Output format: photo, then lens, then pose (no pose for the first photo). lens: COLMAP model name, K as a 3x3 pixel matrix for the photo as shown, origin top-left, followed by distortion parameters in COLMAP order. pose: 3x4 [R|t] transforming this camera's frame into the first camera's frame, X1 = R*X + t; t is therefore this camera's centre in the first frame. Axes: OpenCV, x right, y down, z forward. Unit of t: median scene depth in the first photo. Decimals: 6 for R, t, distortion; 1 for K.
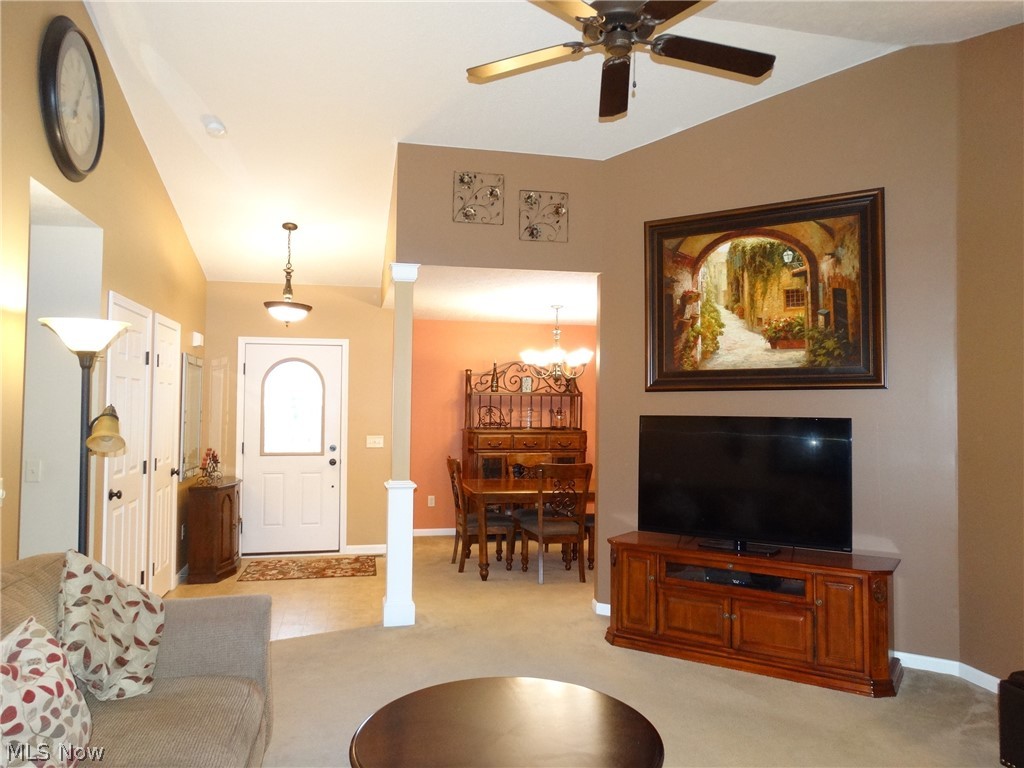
lens RADIAL K [[732.8, 0, 511.1], [0, 732.8, 378.7], [0, 0, 1]] dist [0.004684, -0.000783]
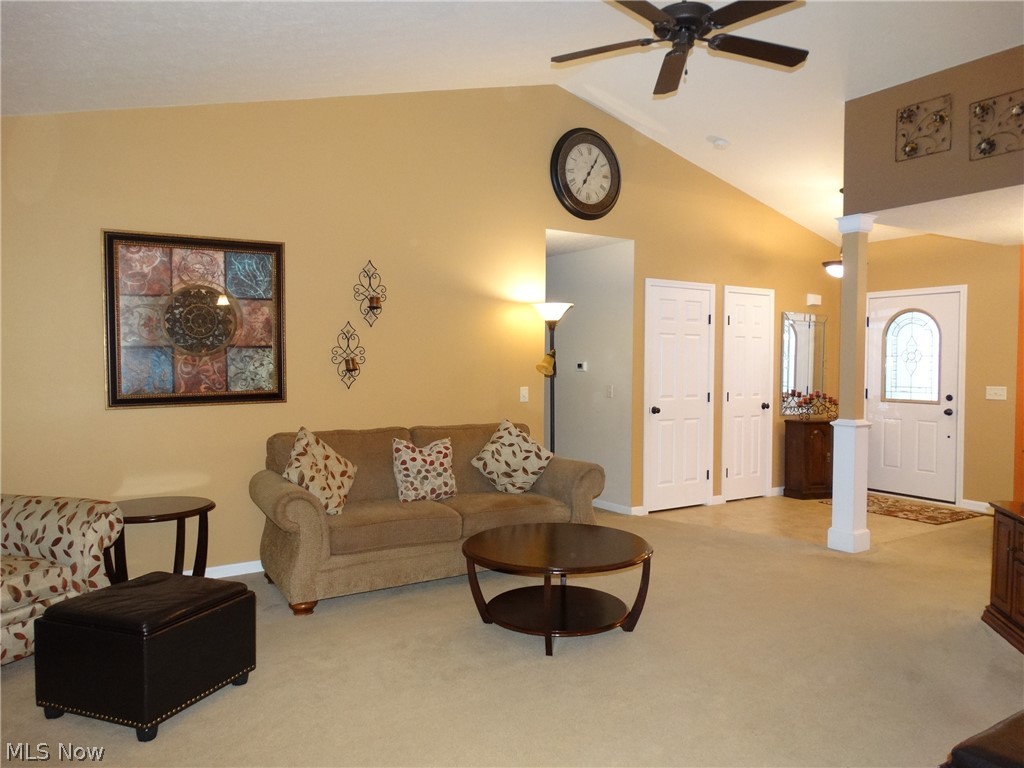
lens RADIAL K [[725.0, 0, 512.0], [0, 725.0, 384.0], [0, 0, 1]] dist [0.001857, -0.002604]
pose [[0.345393, 0.021972, -0.938201, 0.656379], [0.032408, 0.998850, 0.035324, 0.032356], [0.937899, -0.042606, 0.344283, 0.164665]]
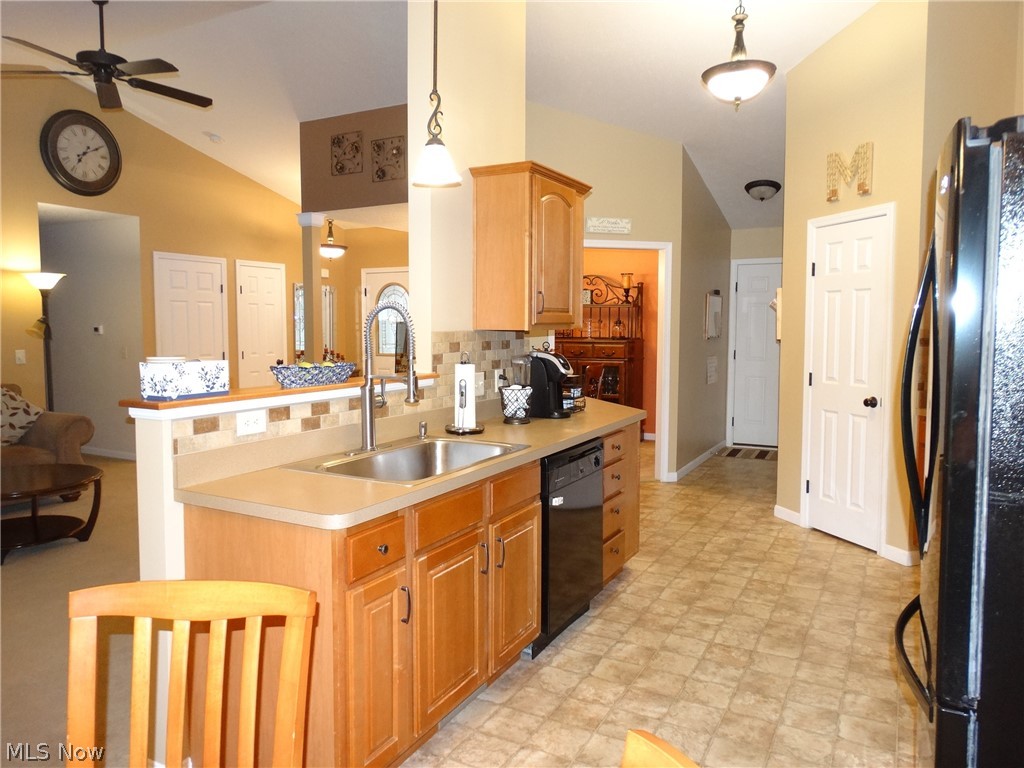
lens RADIAL K [[732.8, 0, 511.1], [0, 732.8, 378.7], [0, 0, 1]] dist [0.004684, -0.000783]
pose [[0.753399, 0.041856, -0.656230, 1.031039], [0.030475, 0.994677, 0.098430, 0.028627], [0.656857, -0.094155, 0.748114, 0.188481]]
